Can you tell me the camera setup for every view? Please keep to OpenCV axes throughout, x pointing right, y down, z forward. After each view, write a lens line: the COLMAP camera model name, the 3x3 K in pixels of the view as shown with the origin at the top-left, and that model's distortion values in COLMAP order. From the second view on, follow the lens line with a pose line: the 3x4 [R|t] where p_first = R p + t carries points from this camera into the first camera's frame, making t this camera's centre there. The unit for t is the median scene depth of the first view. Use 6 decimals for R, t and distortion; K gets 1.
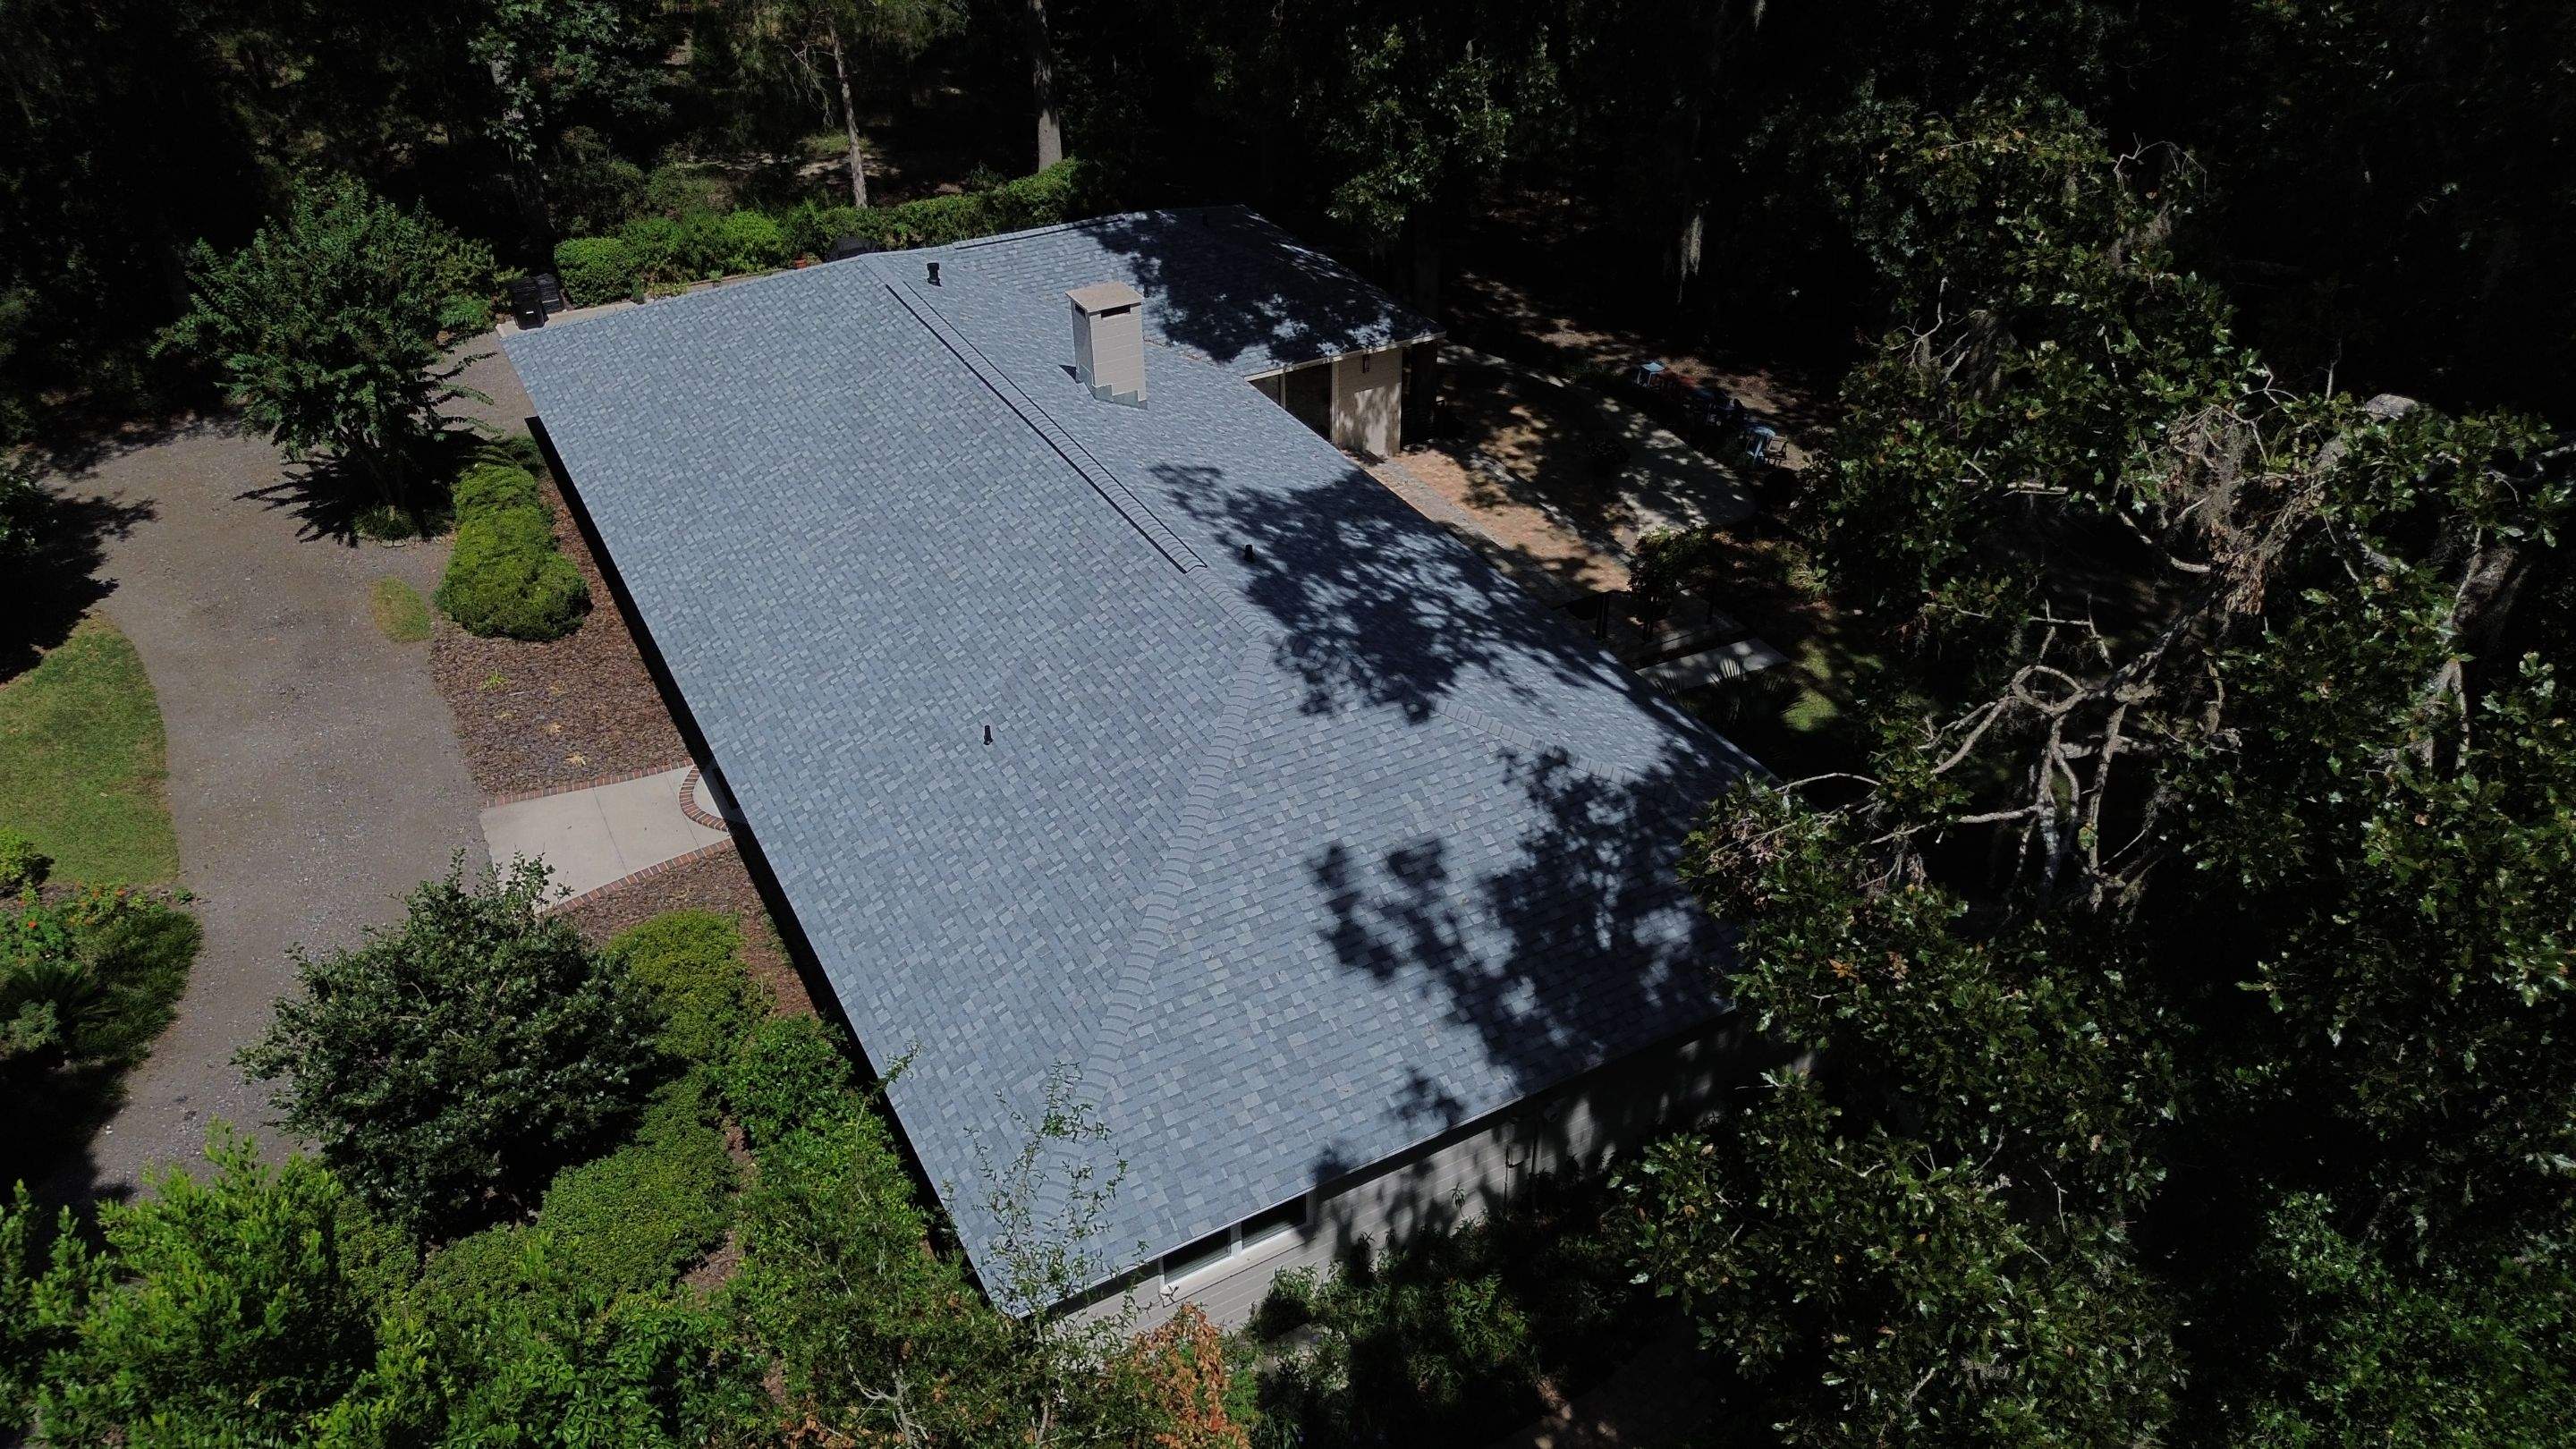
lens RADIAL K [[1828.6, 0, 1290.4], [0, 1828.6, 726.4], [0, 0, 1]] dist [0.050491, -0.043887]
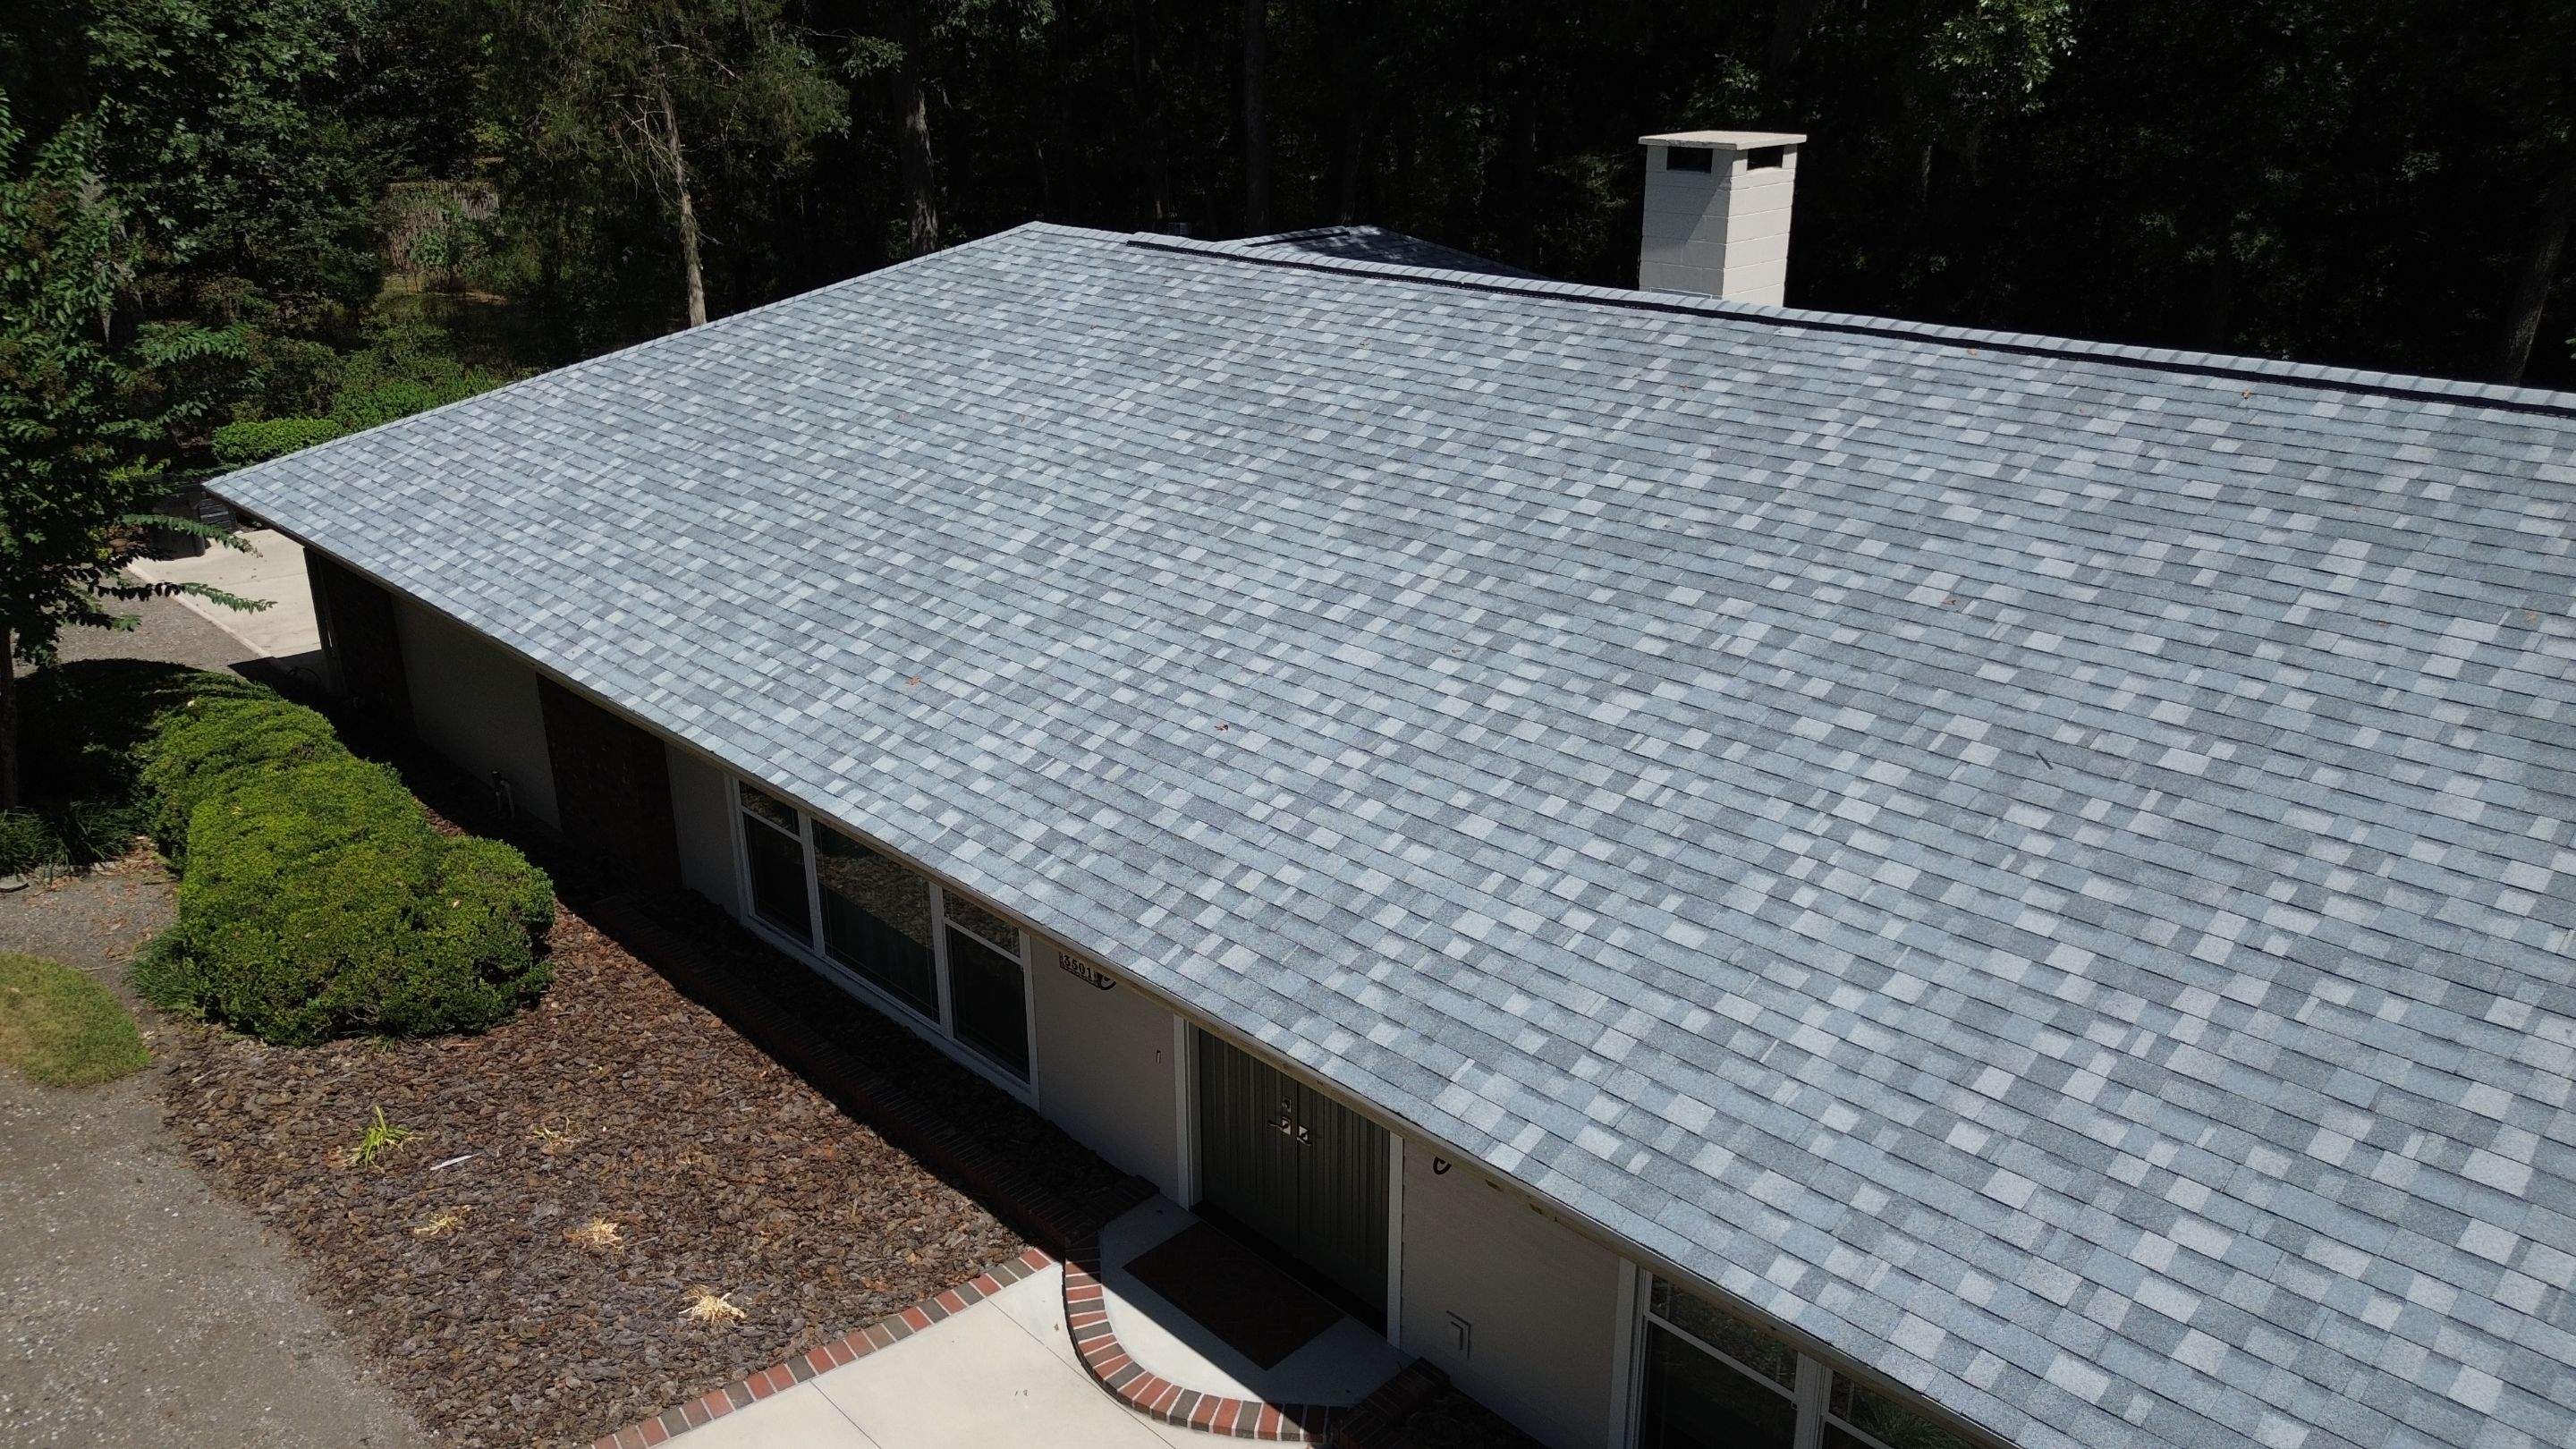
lens RADIAL K [[1828.6, 0, 1293.1], [0, 1828.6, 718.6], [0, 0, 1]] dist [0.050491, -0.043887]
pose [[0.961912, -0.097471, 0.255390, -0.297599], [0.152157, 0.967074, -0.204000, -0.002112], [-0.227097, 0.235090, 0.945071, 0.506070]]
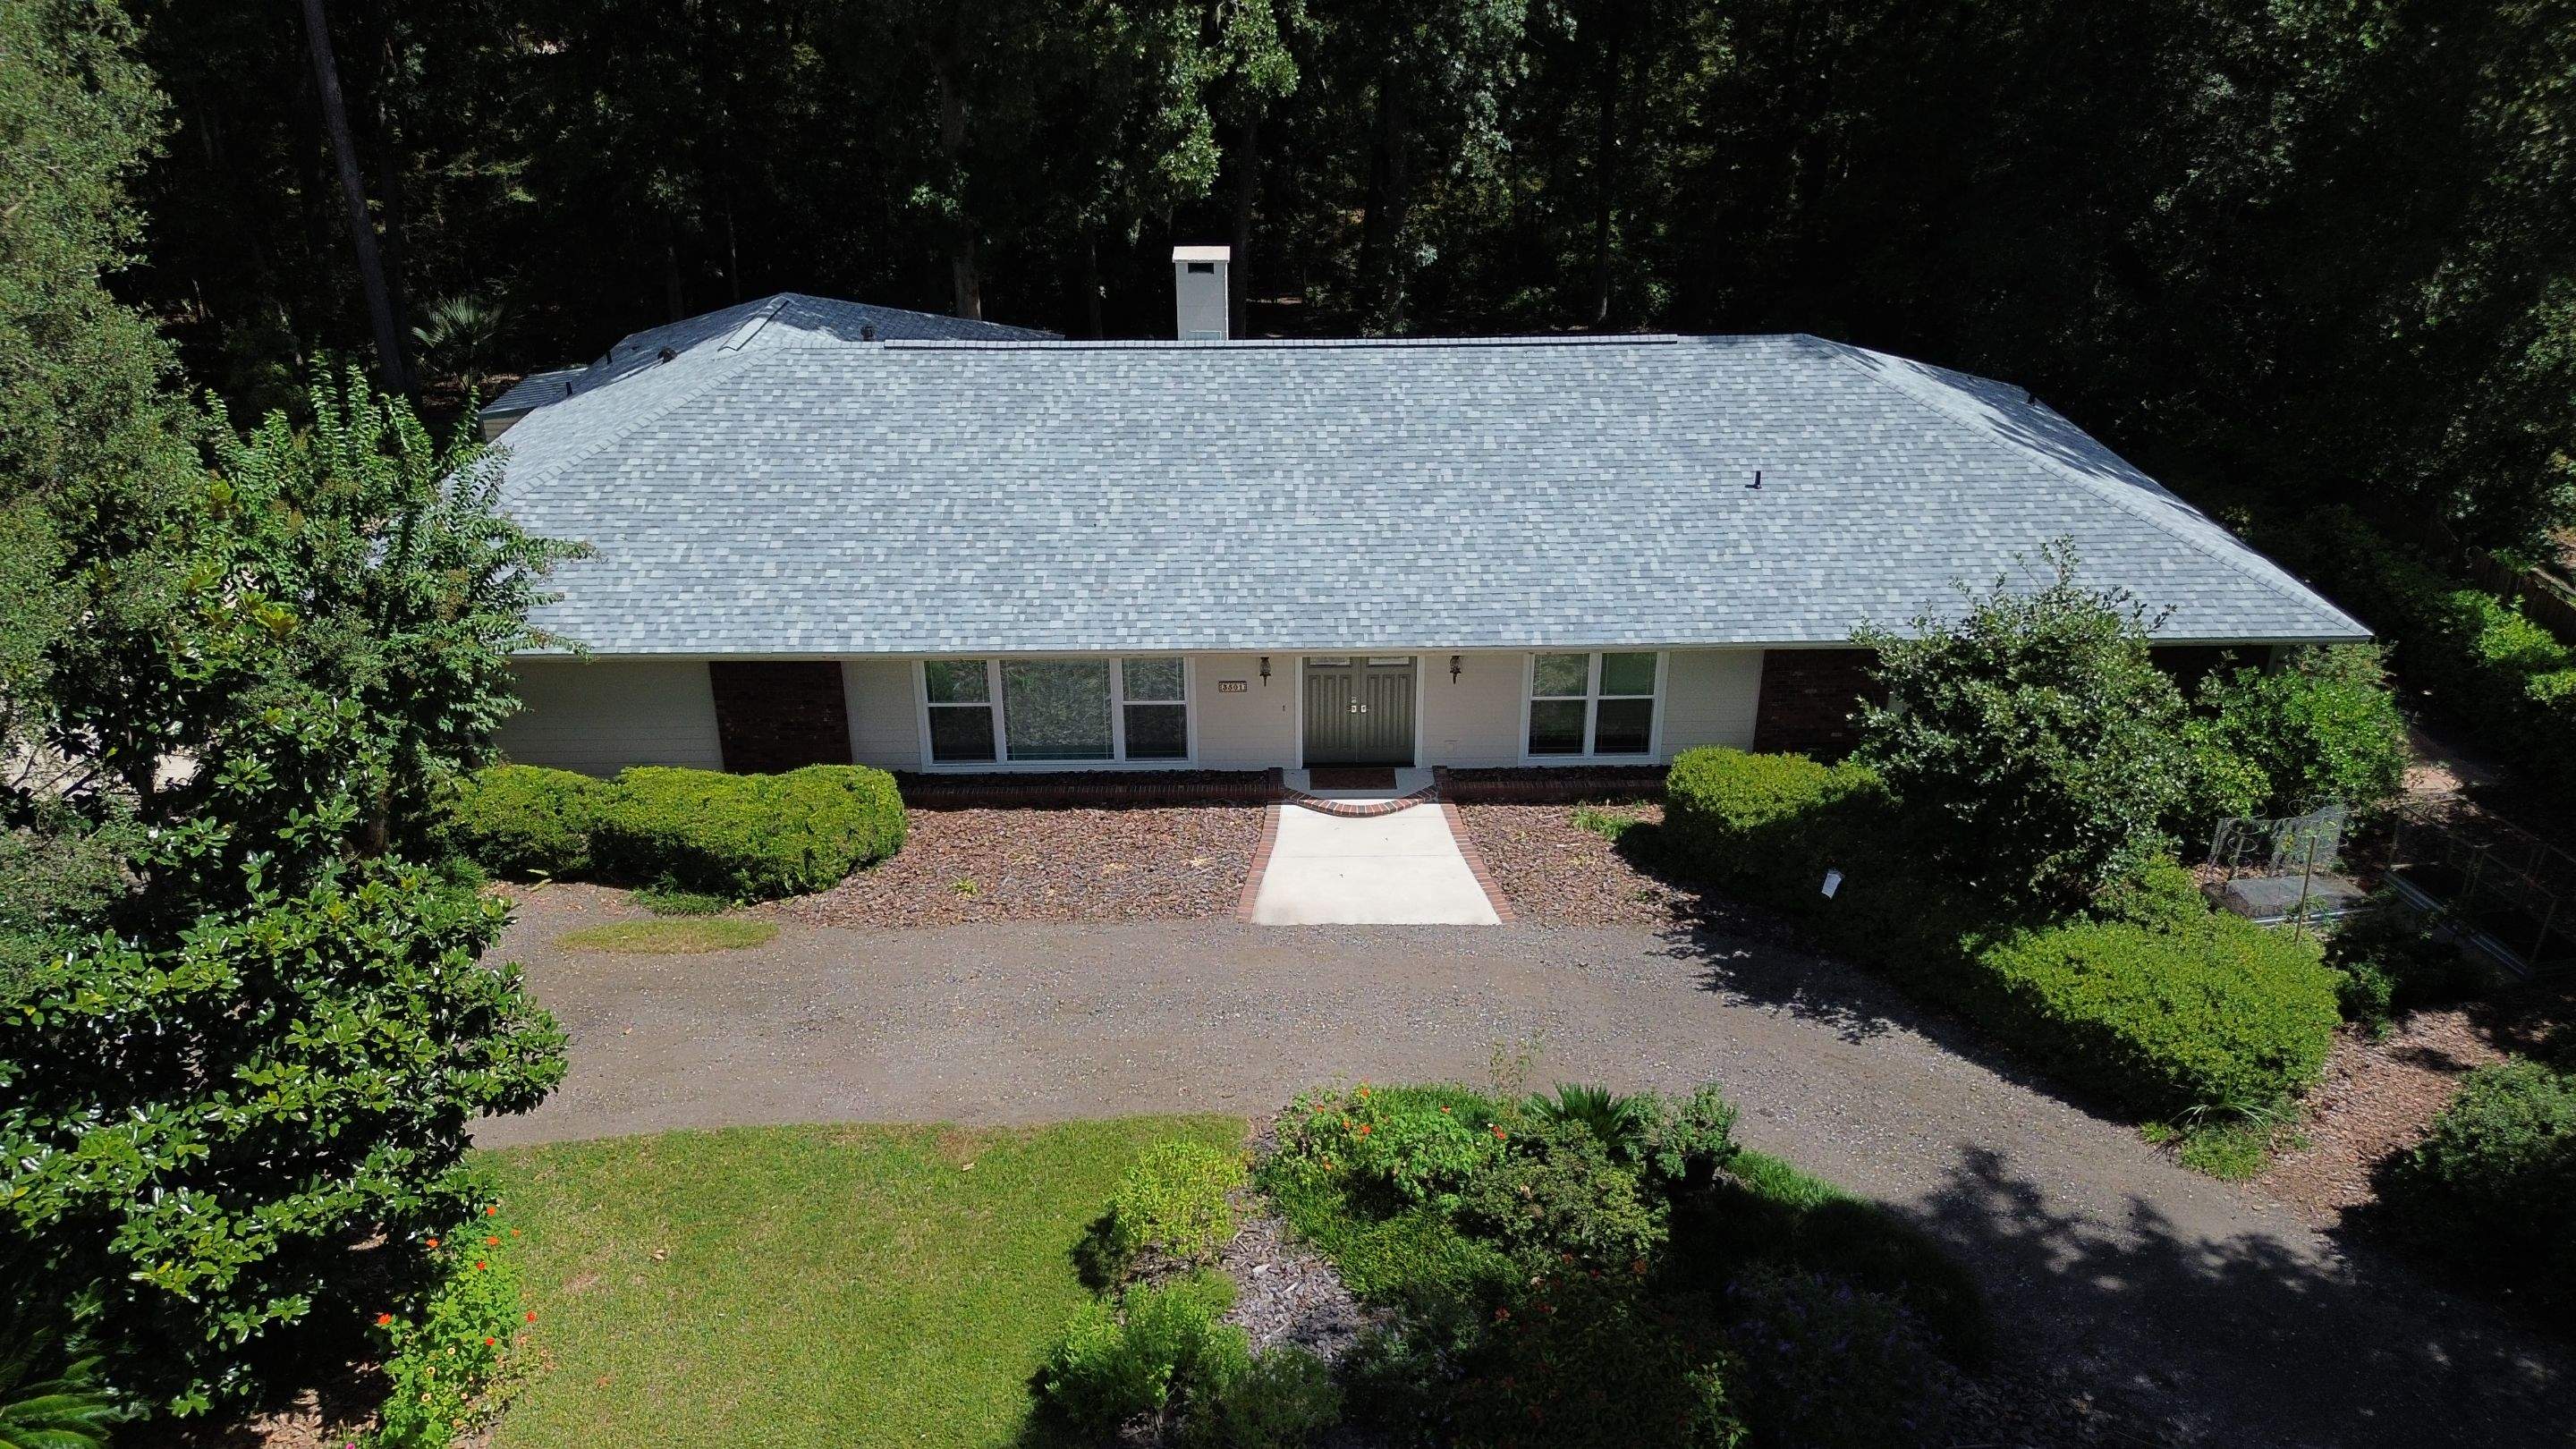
lens RADIAL K [[1828.6, 0, 1306.5], [0, 1828.6, 725.9], [0, 0, 1]] dist [0.050491, -0.043887]
pose [[0.460402, -0.376361, 0.803979, -0.822072], [0.491581, 0.862226, 0.122122, -0.090936], [-0.739174, 0.338996, 0.581982, 0.393505]]
